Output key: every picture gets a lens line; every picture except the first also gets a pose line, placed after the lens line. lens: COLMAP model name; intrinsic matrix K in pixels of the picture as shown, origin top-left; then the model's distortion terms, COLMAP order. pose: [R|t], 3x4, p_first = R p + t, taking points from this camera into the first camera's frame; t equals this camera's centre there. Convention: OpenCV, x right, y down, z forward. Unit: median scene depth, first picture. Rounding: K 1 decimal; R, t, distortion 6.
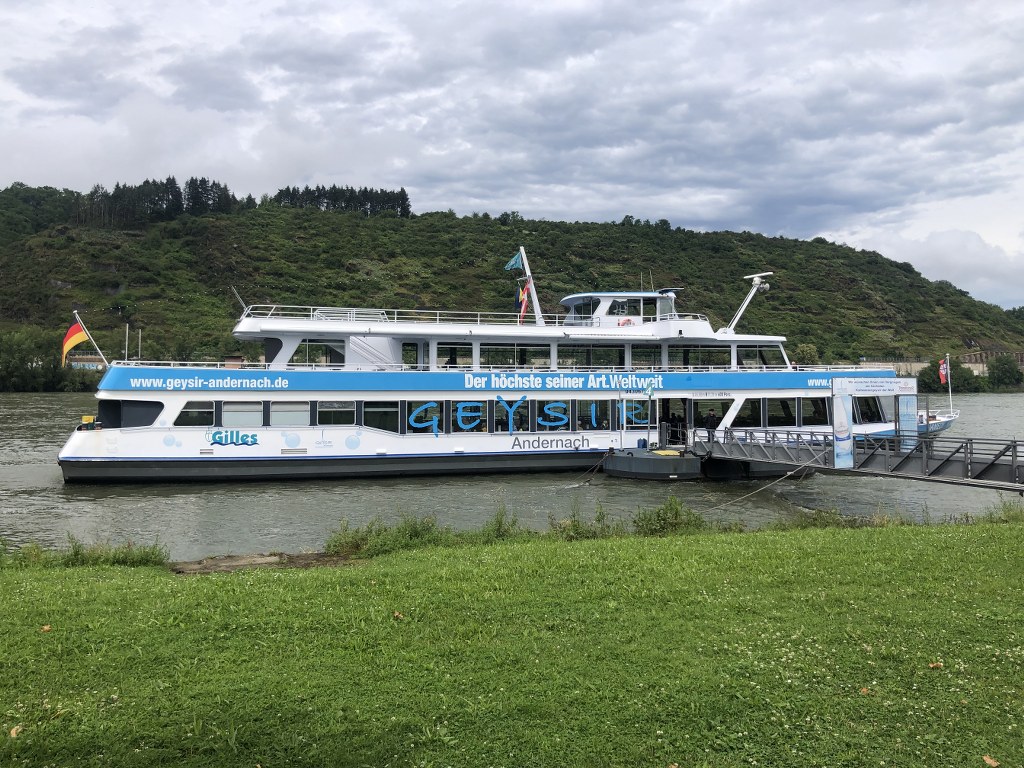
lens RADIAL K [[837.7, 0, 512.0], [0, 837.7, 384.0], [0, 0, 1]] dist [-0.030159, -0.001934]
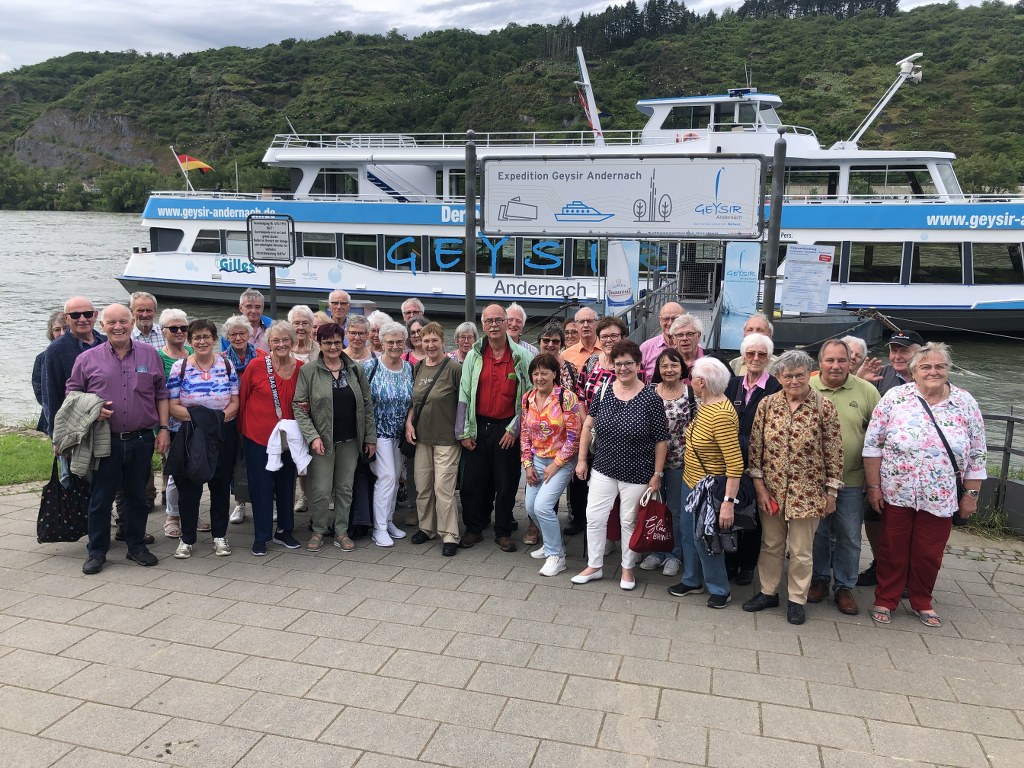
lens RADIAL K [[820.0, 0, 512.0], [0, 820.0, 384.0], [0, 0, 1]] dist [0.012135, 0.003668]
pose [[0.830487, 0.125160, -0.542794, 0.420569], [-0.011846, 0.978178, 0.207429, -0.007102], [0.556912, -0.165837, 0.813847, 0.245142]]
